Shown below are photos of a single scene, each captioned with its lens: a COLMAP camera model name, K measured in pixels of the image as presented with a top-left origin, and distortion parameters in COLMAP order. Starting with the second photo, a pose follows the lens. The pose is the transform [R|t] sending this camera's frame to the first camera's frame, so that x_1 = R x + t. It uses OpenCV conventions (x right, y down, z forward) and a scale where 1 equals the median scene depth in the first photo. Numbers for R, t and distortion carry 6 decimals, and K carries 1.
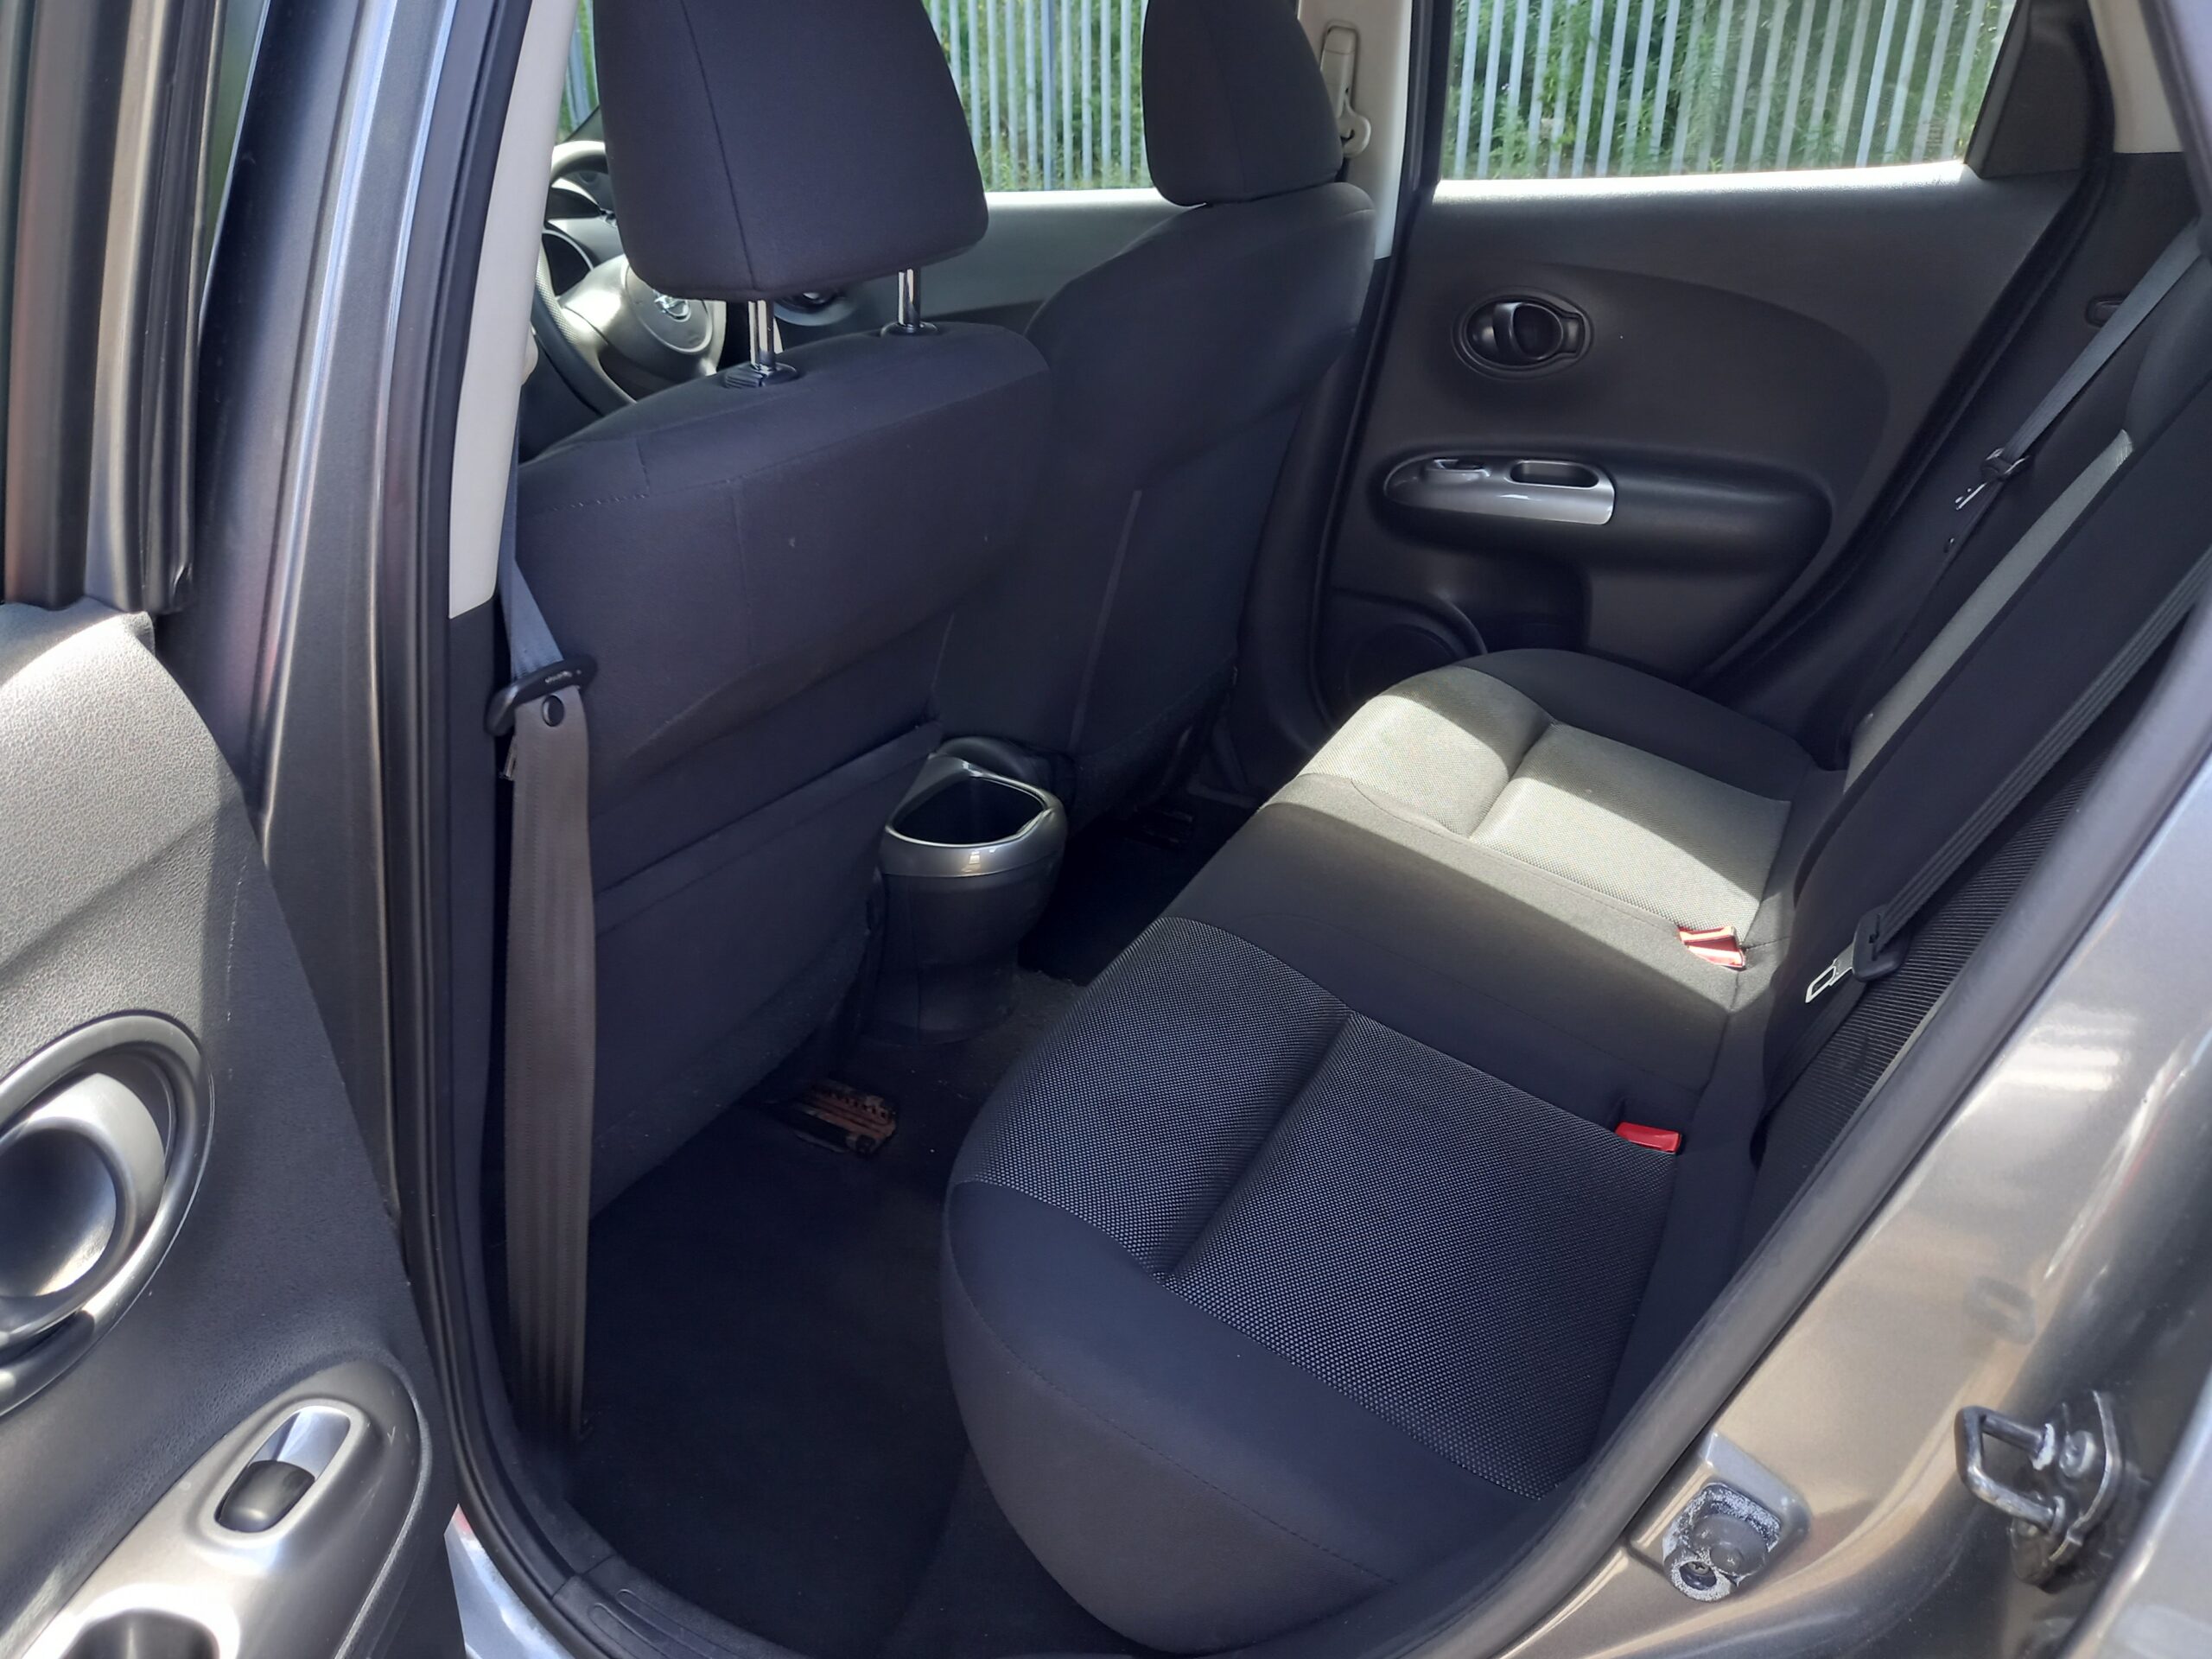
lens RADIAL K [[1633.7, 0, 1099.9], [0, 1633.7, 839.0], [0, 0, 1]] dist [0.054341, -0.050169]
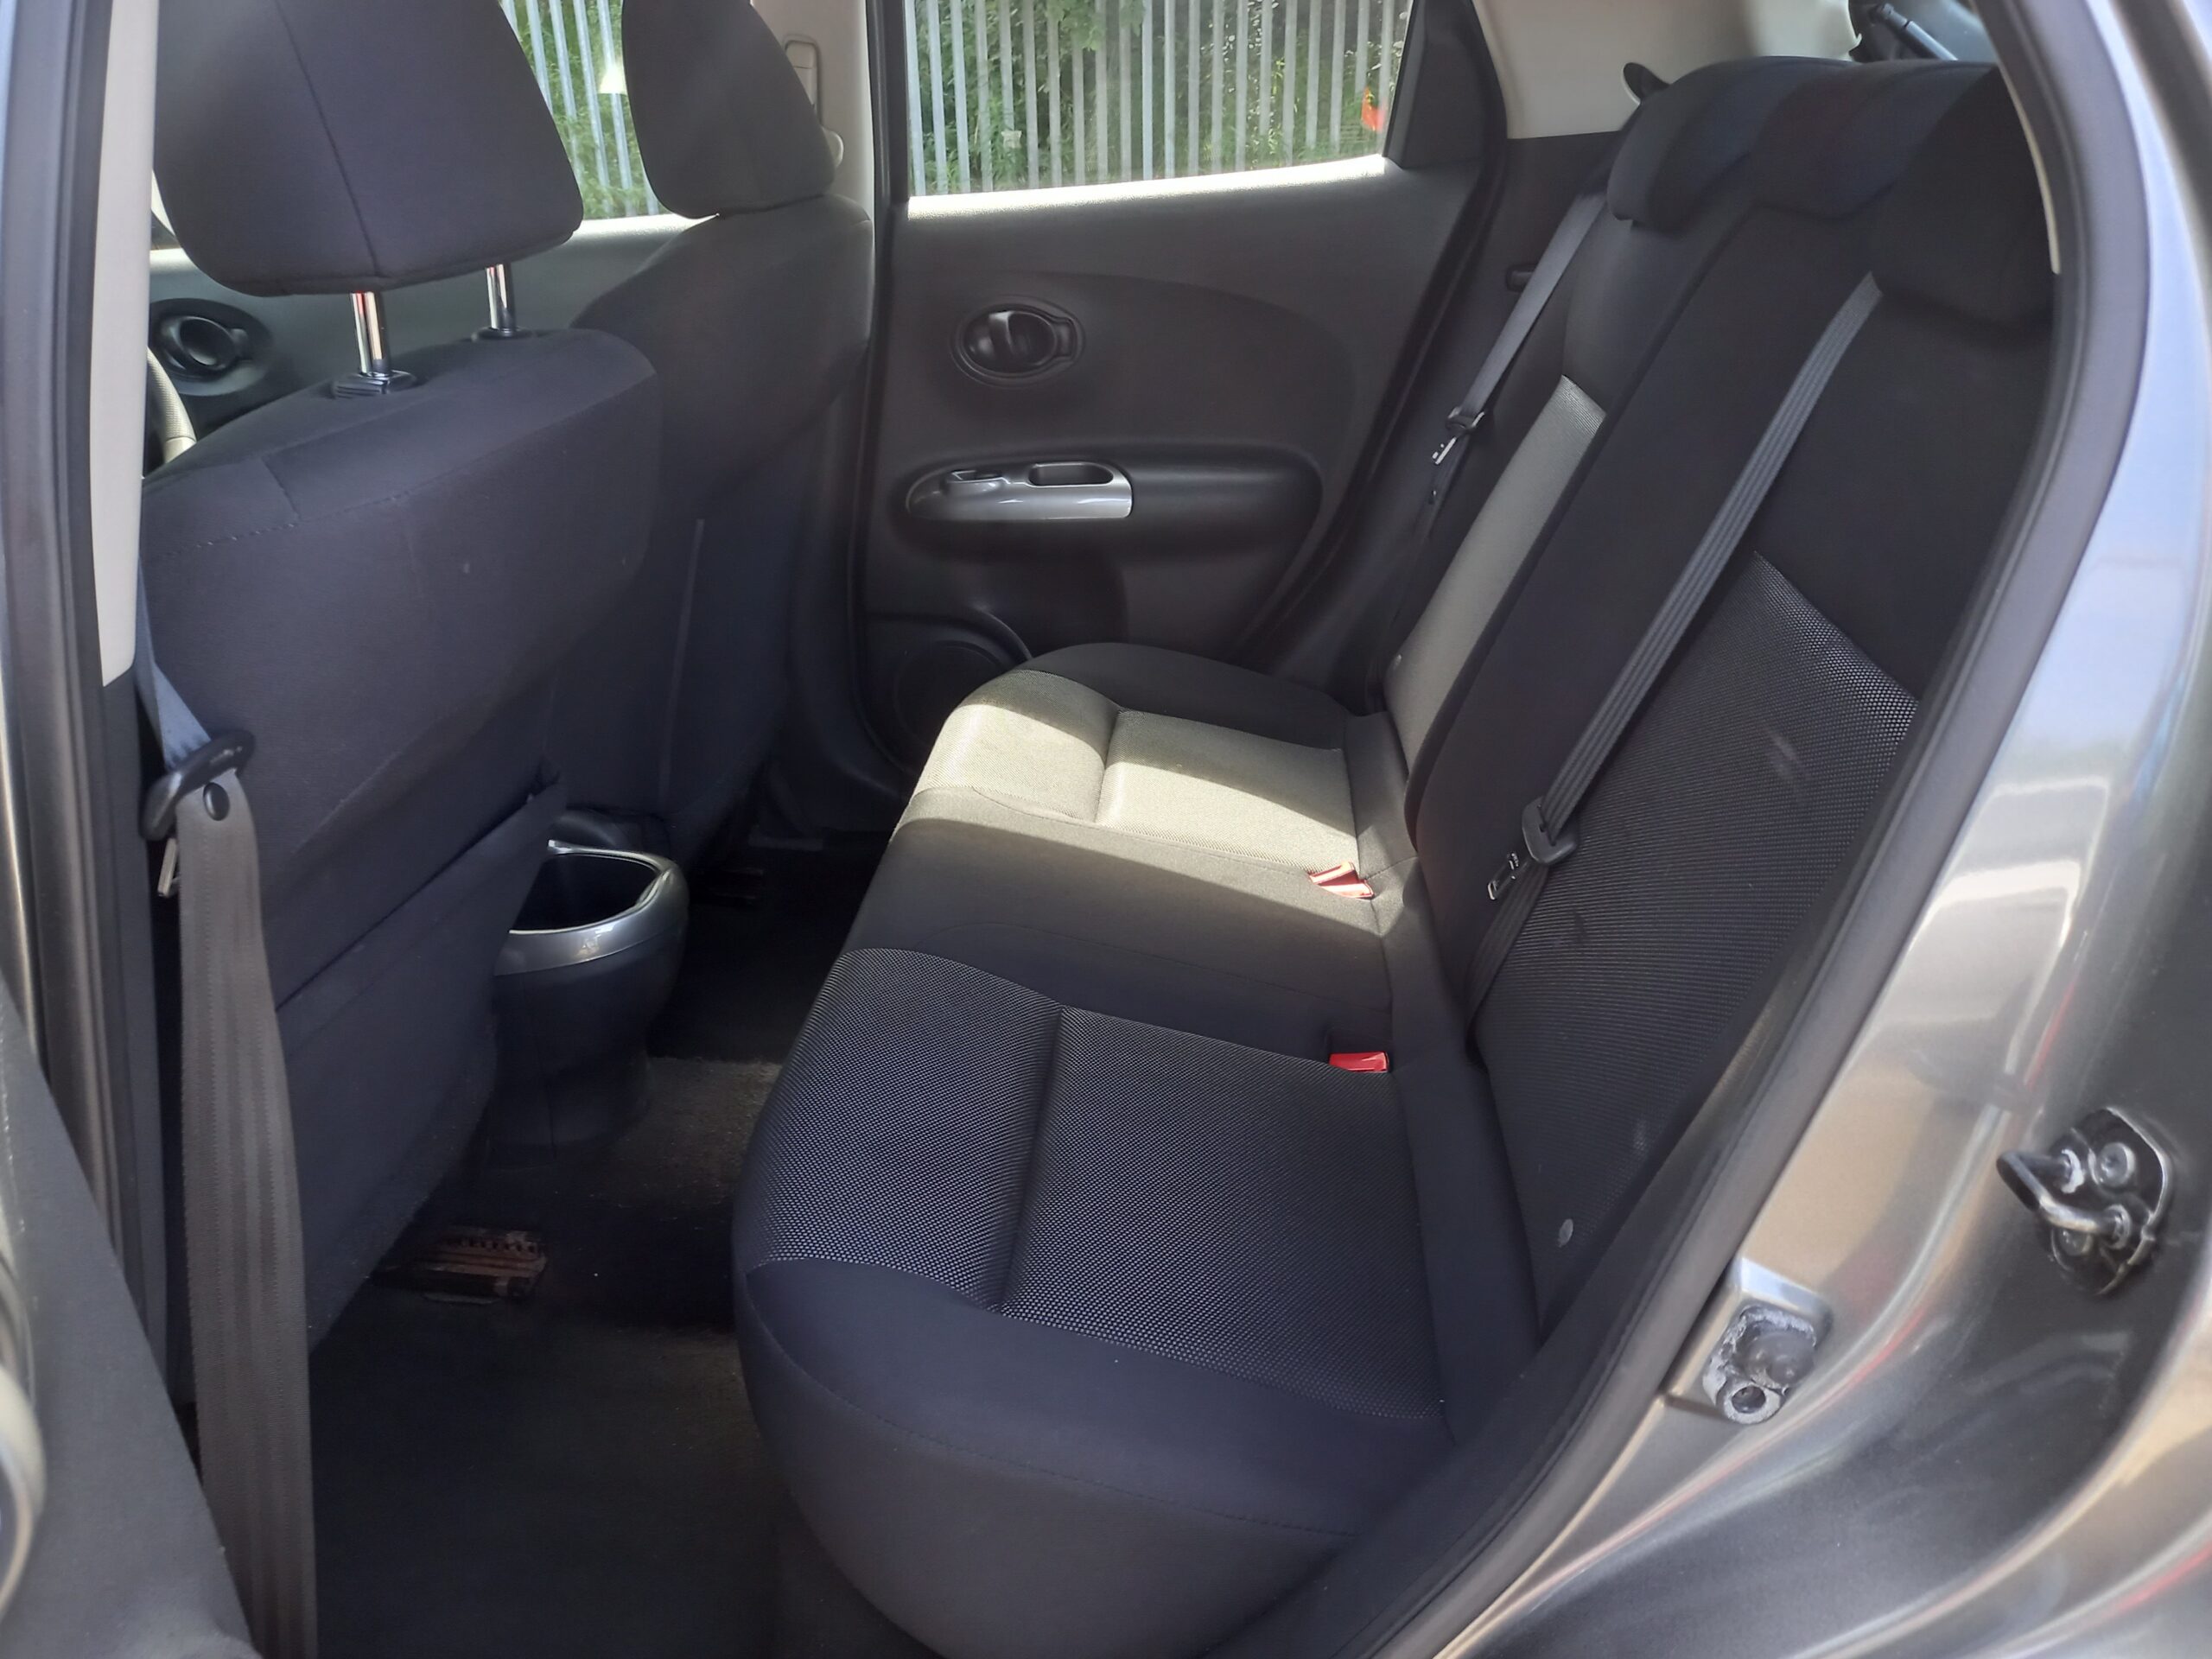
lens RADIAL K [[1633.7, 0, 1116.8], [0, 1633.7, 833.9], [0, 0, 1]] dist [0.054341, -0.050169]
pose [[0.924980, -0.172047, 0.338840, -0.105480], [0.184278, 0.982866, -0.003998, 0.011317], [-0.332347, 0.066139, 0.940835, 0.051282]]
